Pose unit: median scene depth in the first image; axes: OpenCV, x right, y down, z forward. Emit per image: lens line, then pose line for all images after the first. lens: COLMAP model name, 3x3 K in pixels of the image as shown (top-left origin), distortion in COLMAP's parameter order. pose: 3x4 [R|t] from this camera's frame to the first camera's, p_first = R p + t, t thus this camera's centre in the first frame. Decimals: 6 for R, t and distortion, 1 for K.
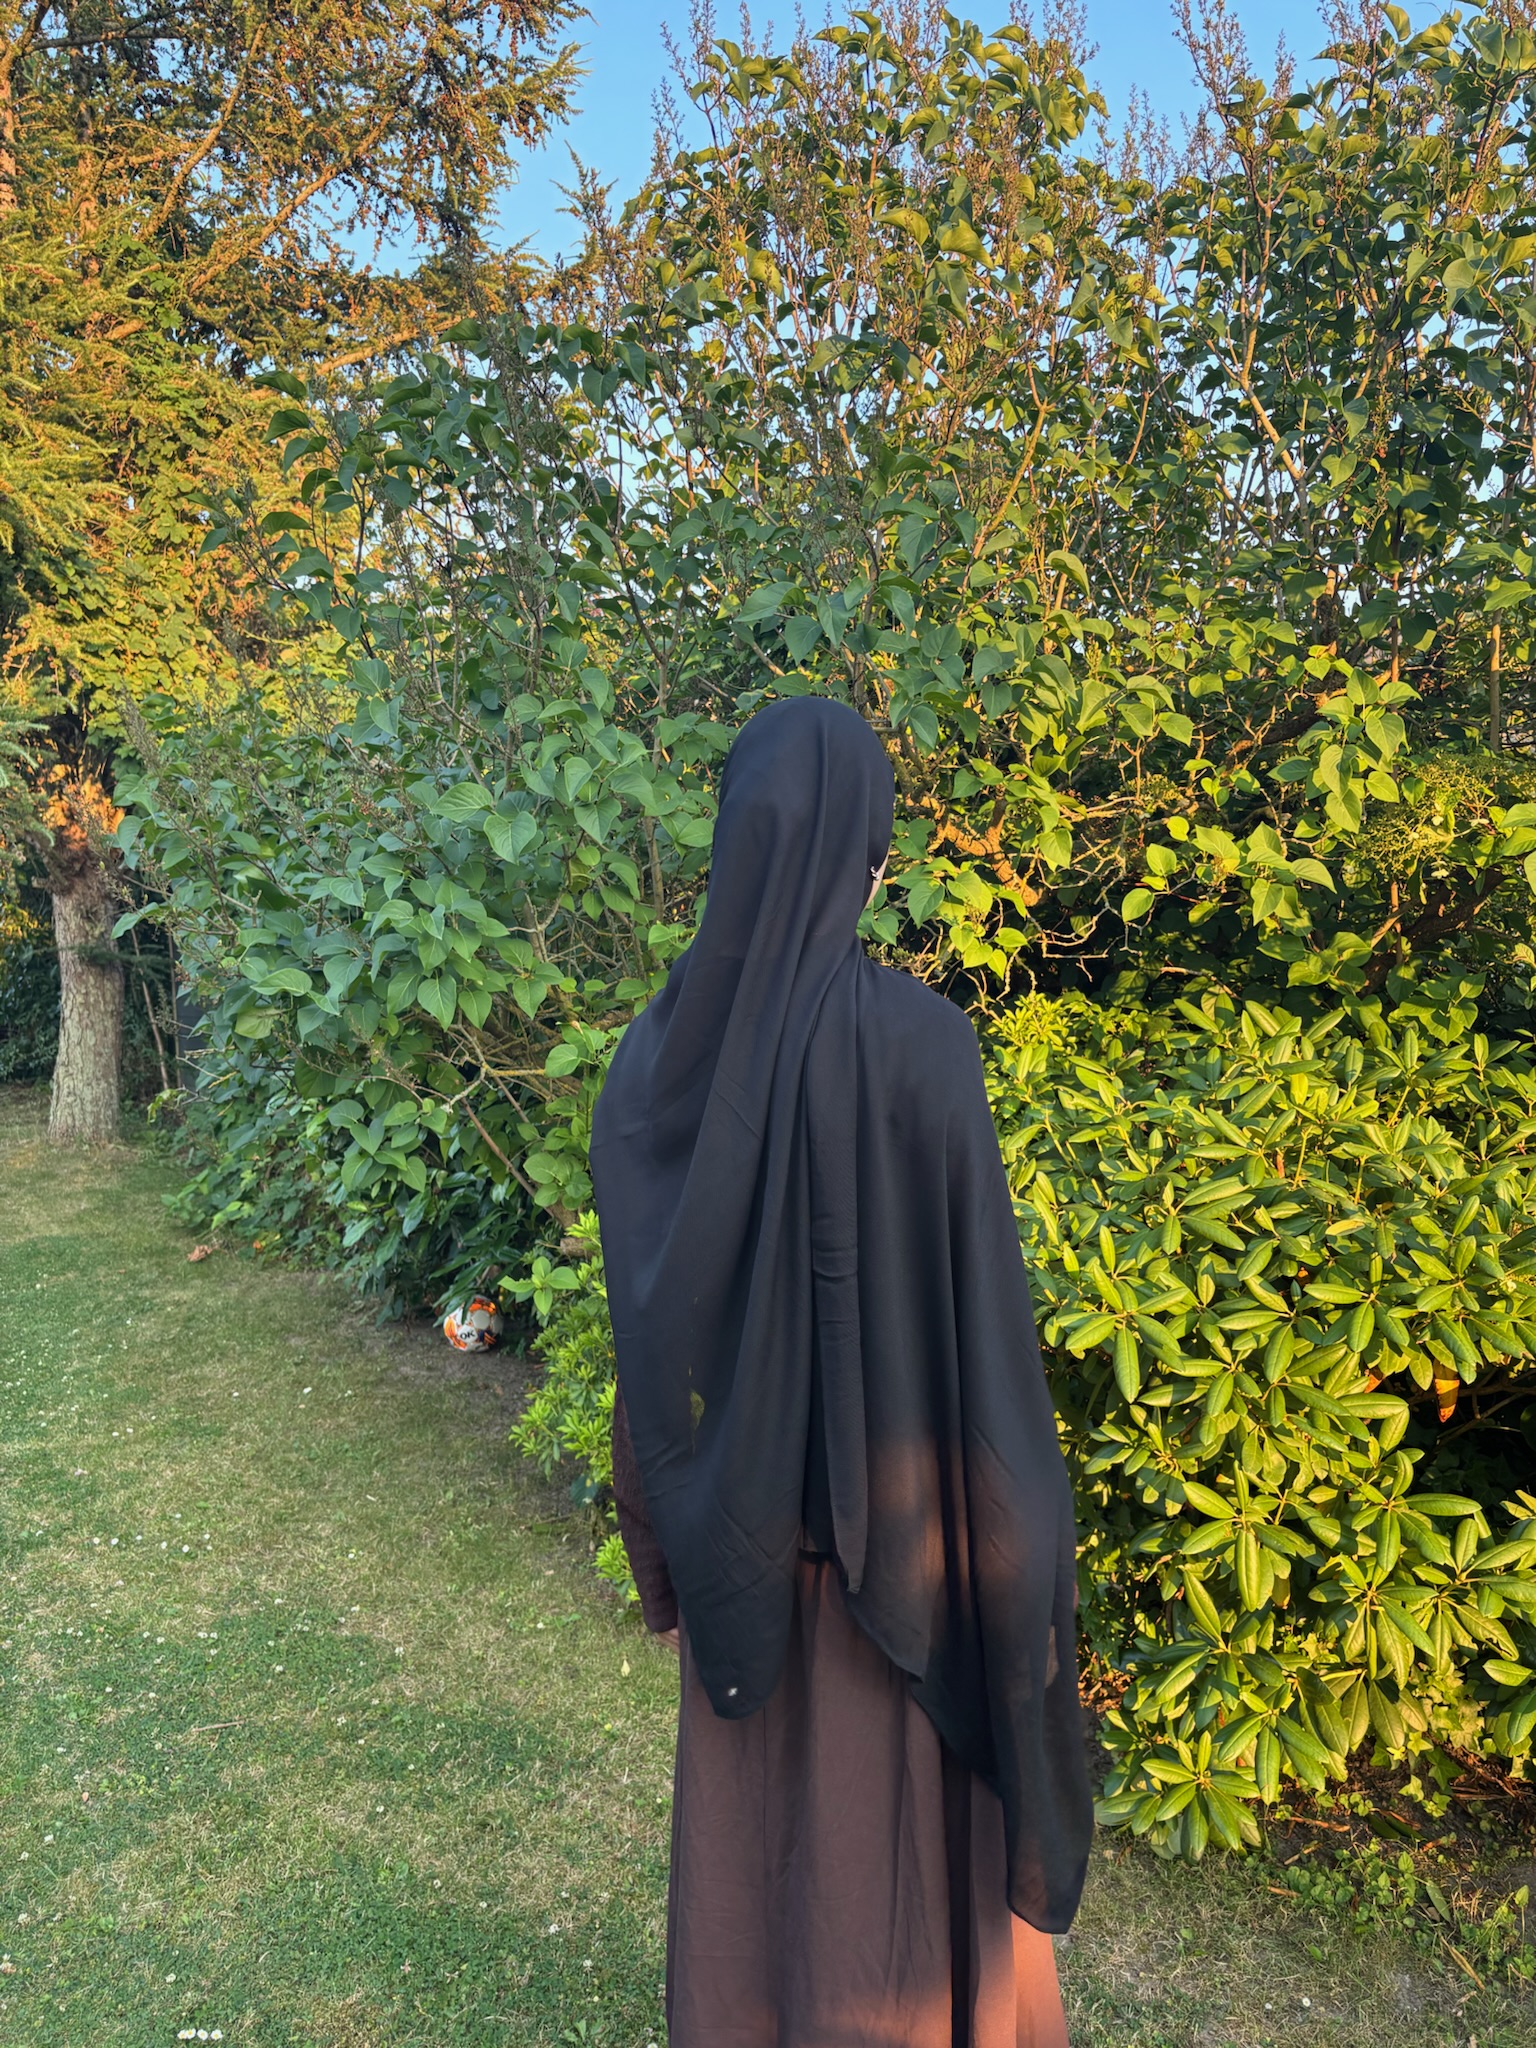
lens RADIAL K [[1543.1, 0, 780.1], [0, 1543.1, 1012.2], [0, 0, 1]] dist [0.033485, -0.039780]
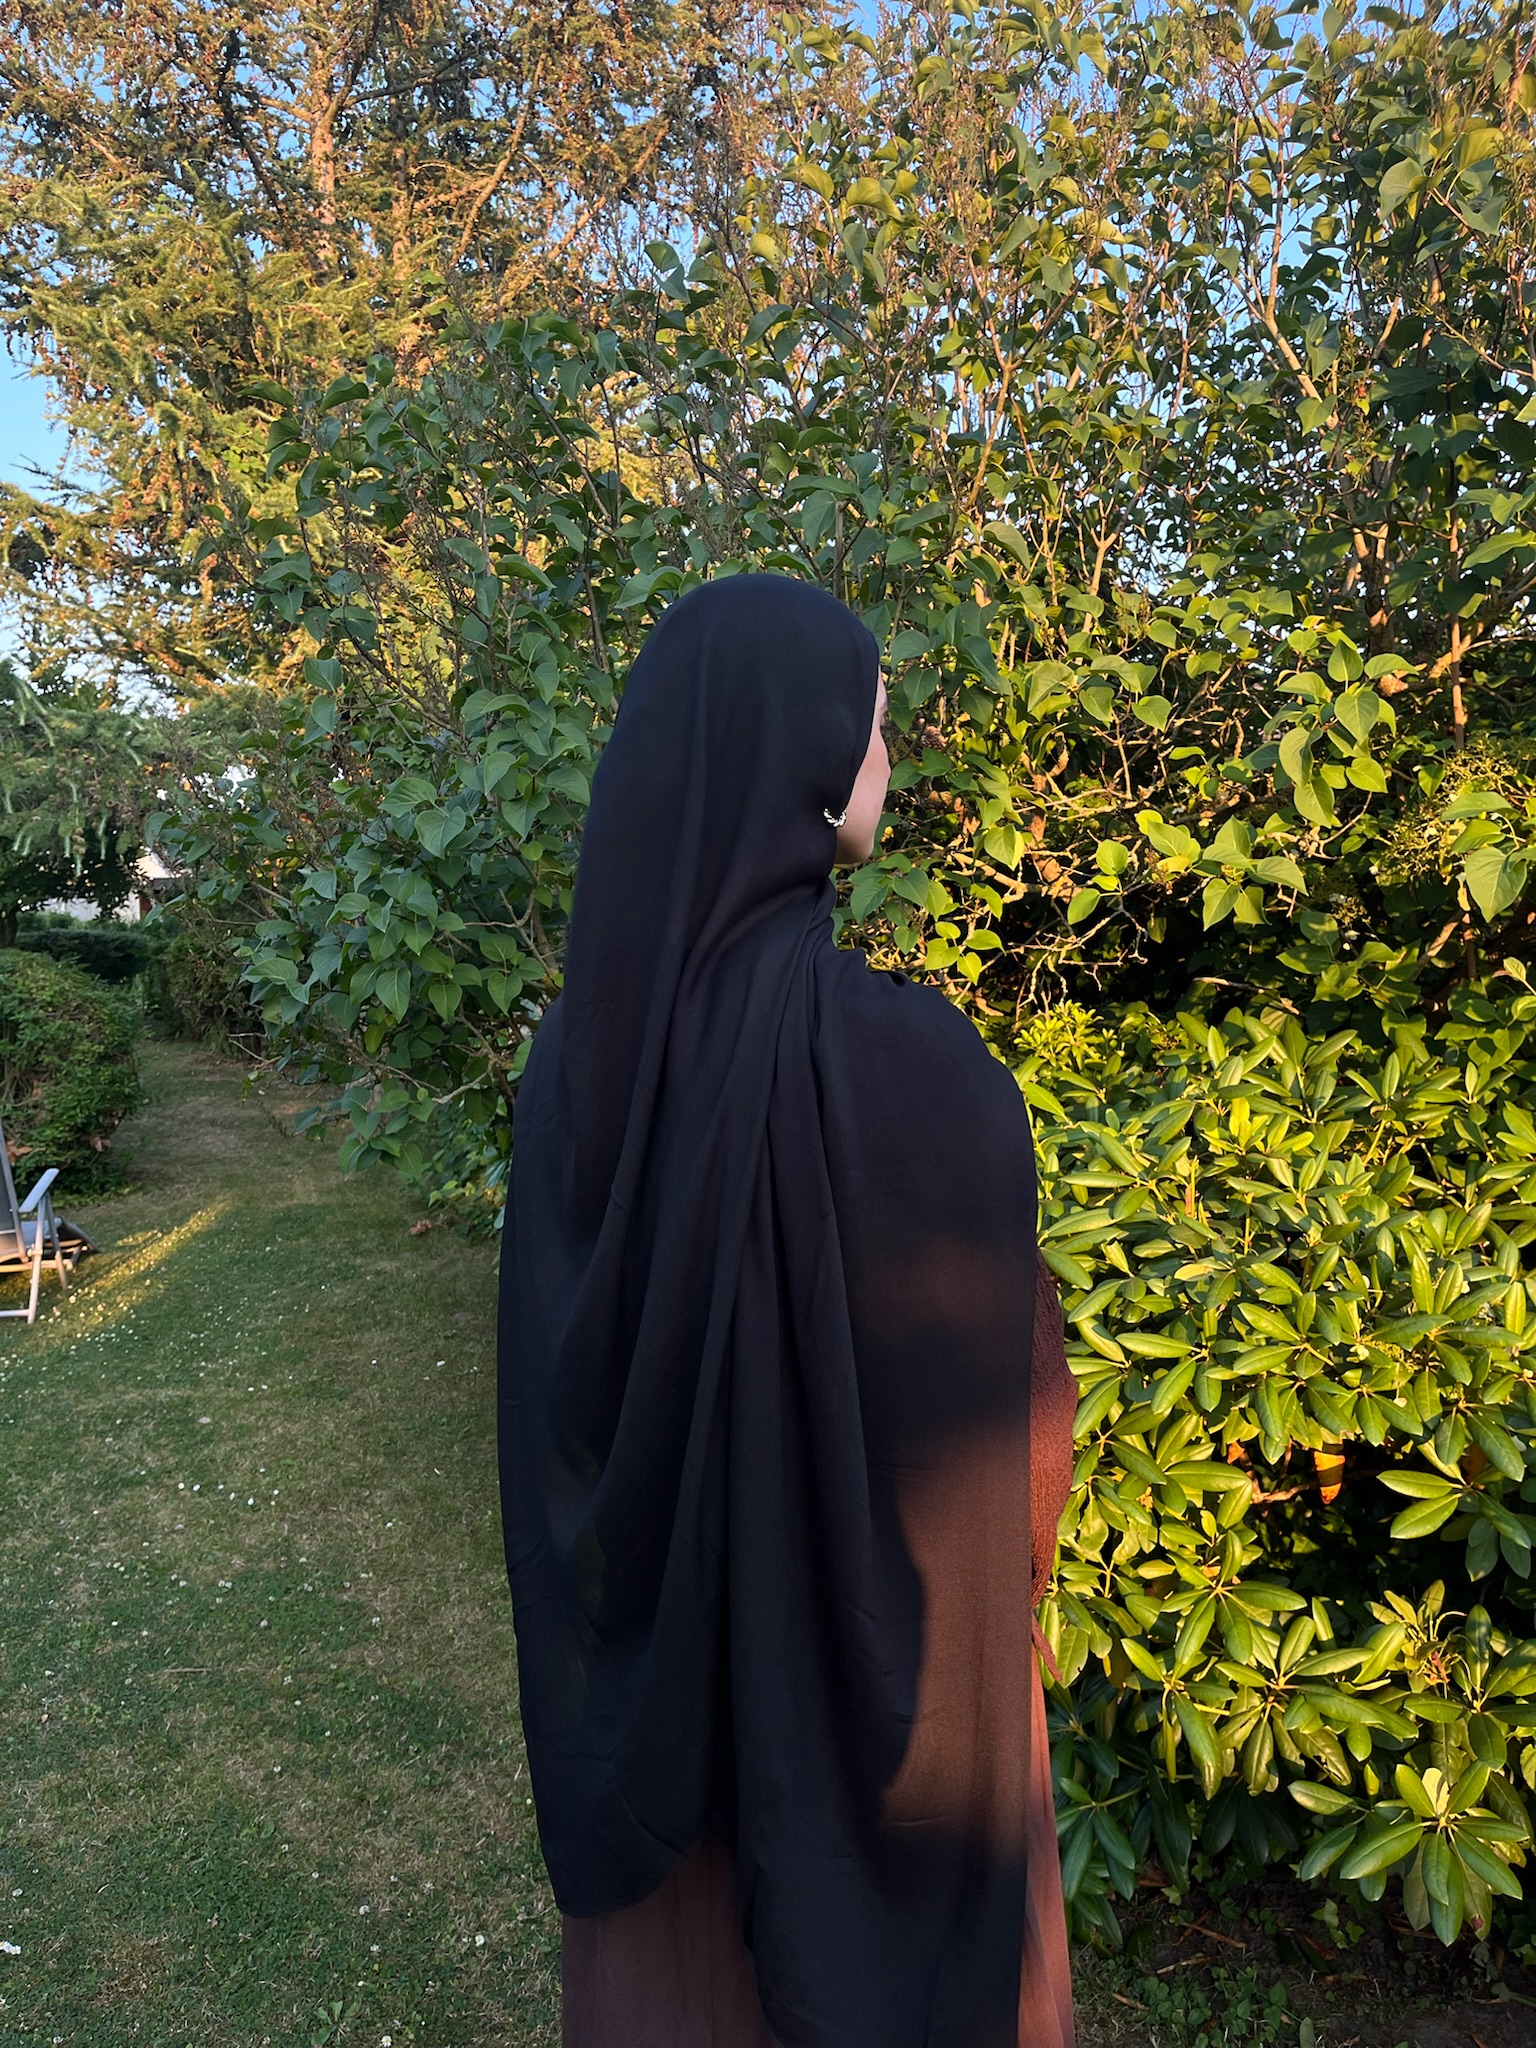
lens RADIAL K [[1550.8, 0, 753.2], [0, 1550.8, 1024.2], [0, 0, 1]] dist [0.013675, -0.015402]
pose [[0.971018, 0.030216, -0.237089, 0.265867], [-0.028464, 0.999536, 0.010810, -0.004419], [0.237306, -0.003748, 0.971428, 0.064160]]
